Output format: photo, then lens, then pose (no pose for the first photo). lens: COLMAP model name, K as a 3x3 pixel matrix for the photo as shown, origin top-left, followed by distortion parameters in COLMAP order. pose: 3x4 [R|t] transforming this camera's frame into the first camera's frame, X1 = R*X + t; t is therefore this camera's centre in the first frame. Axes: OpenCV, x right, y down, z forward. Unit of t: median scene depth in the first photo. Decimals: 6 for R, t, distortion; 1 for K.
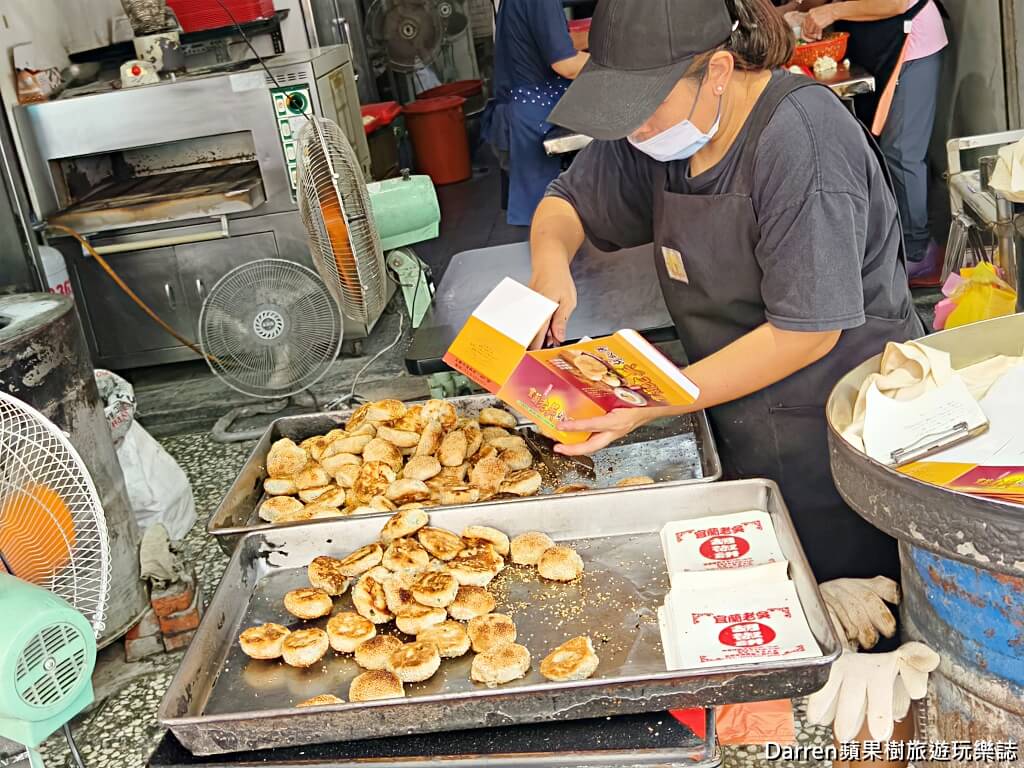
lens RADIAL K [[1373.7, 0, 512.0], [0, 1373.7, 354.0], [0, 0, 1]] dist [0.201546, -0.720171]
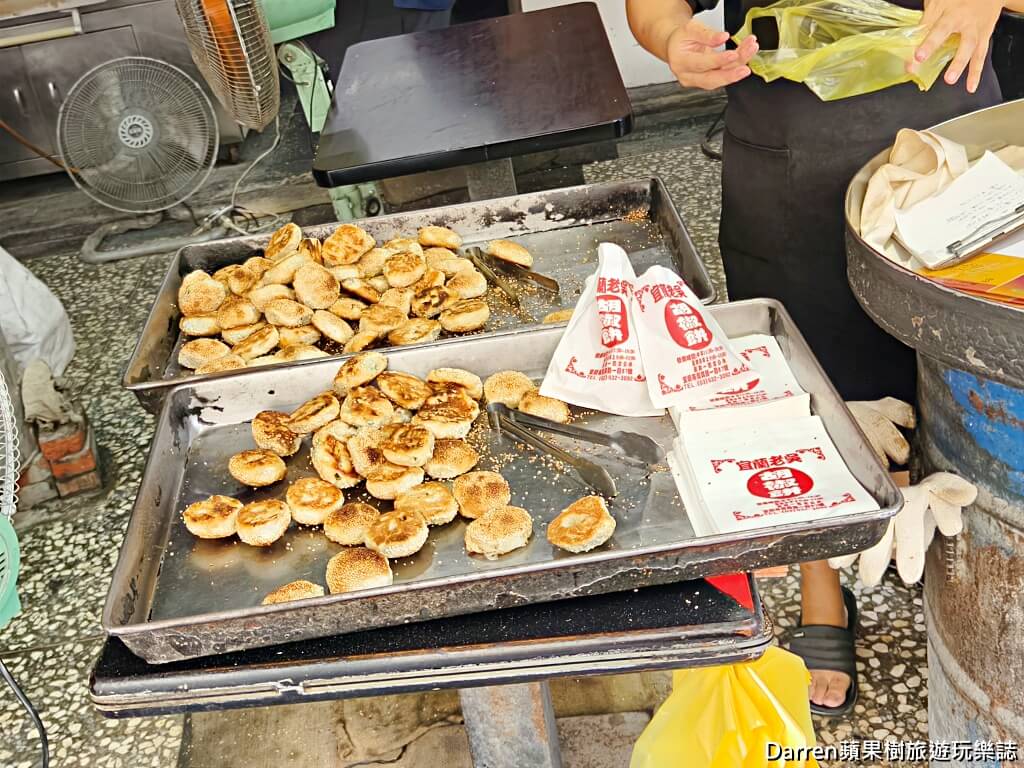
lens RADIAL K [[1373.7, 0, 512.0], [0, 1373.7, 354.0], [0, 0, 1]] dist [0.201546, -0.720171]
pose [[0.994091, -0.049343, 0.096690, -0.036991], [0.034519, 0.988176, 0.149388, -0.006660], [-0.102918, -0.145168, 0.984040, 0.079702]]
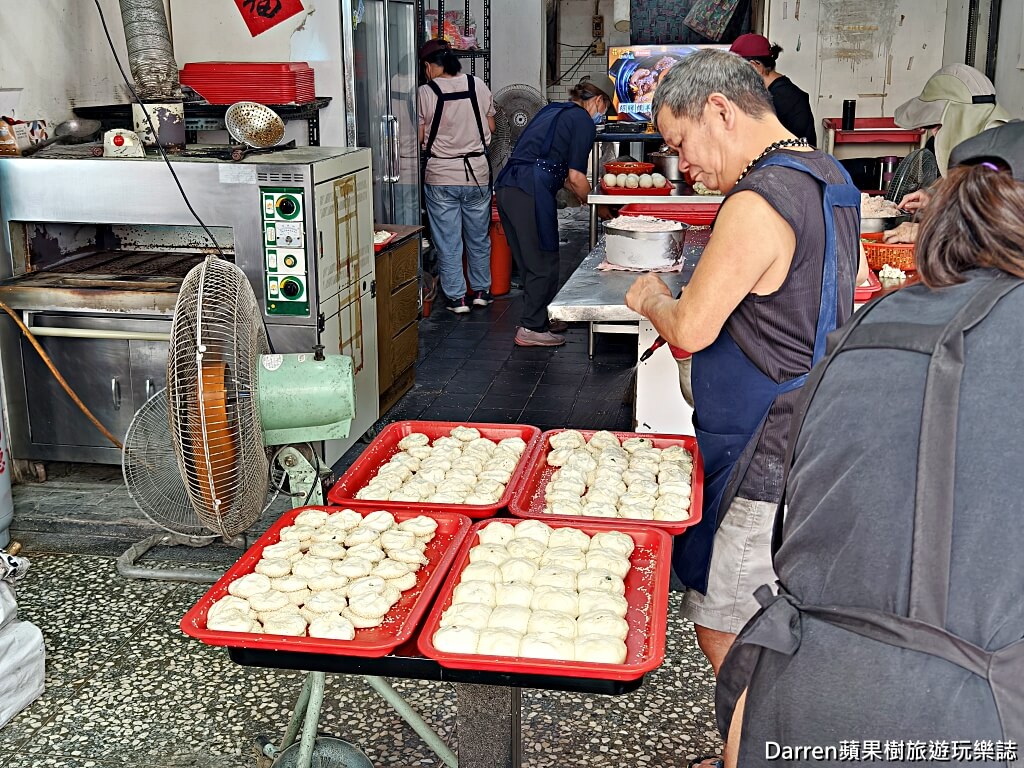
lens RADIAL K [[1236.9, 0, 507.1], [0, 1236.9, 382.7], [0, 0, 1]] dist [0.176849, -0.568487]
pose [[0.982757, 0.179124, -0.045854, 0.057860], [-0.180363, 0.983296, -0.024444, -0.114264], [0.040710, 0.032293, 0.998649, 0.320314]]
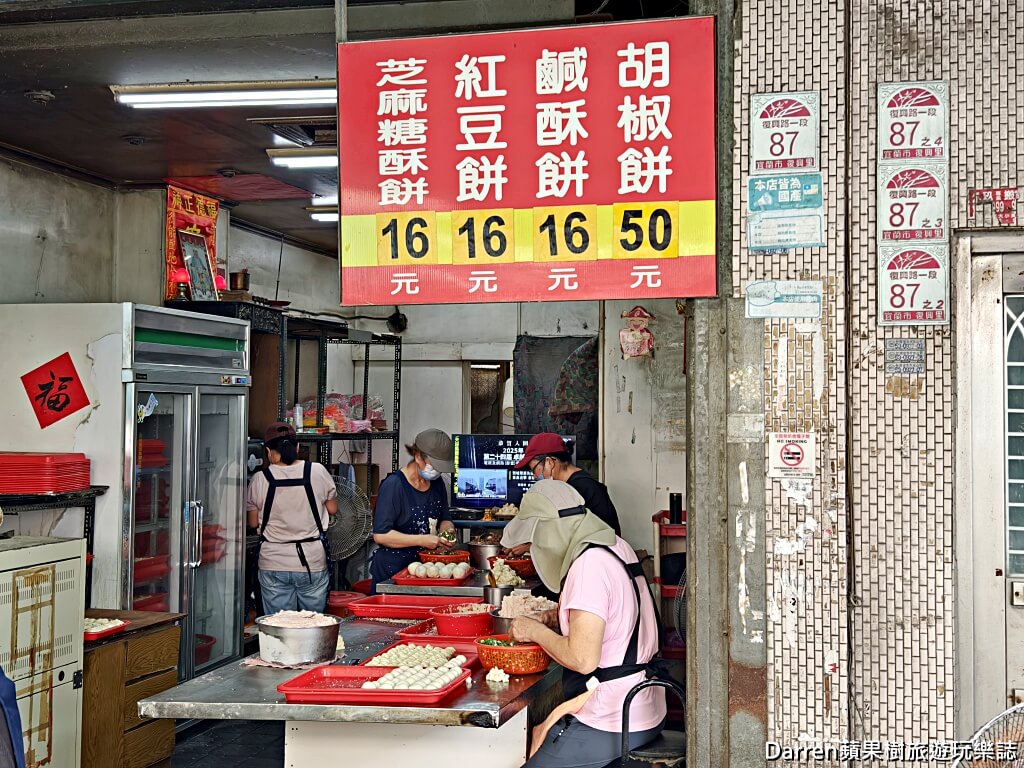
lens RADIAL K [[1373.7, 0, 512.0], [0, 1373.7, 354.0], [0, 0, 1]] dist [0.201546, -0.720171]
pose [[0.971701, 0.165128, -0.168906, 0.493321], [-0.210896, 0.928548, -0.305485, -0.189879], [0.106394, 0.332461, 0.937096, 0.192650]]
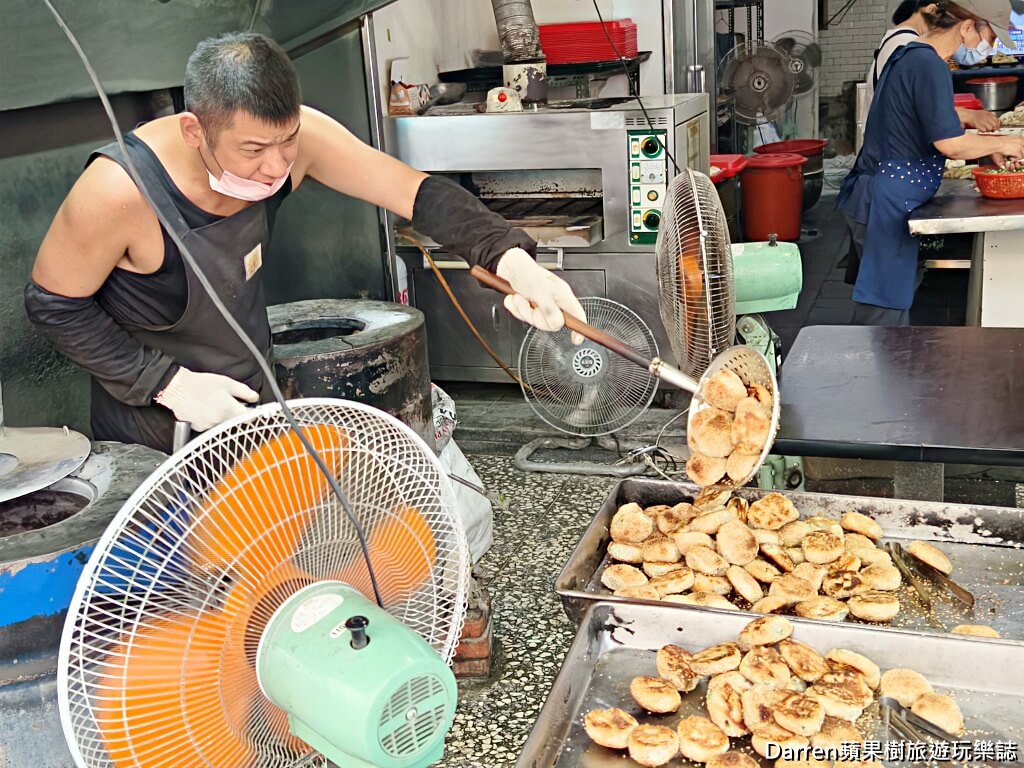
lens RADIAL K [[1364.3, 0, 471.7], [0, 1364.3, 346.3], [0, 0, 1]] dist [0.201985, -0.657165]
pose [[0.960467, 0.162849, -0.225796, -0.049746], [-0.169526, 0.985471, -0.010368, -0.011960], [0.220827, 0.048236, 0.974119, 0.024580]]
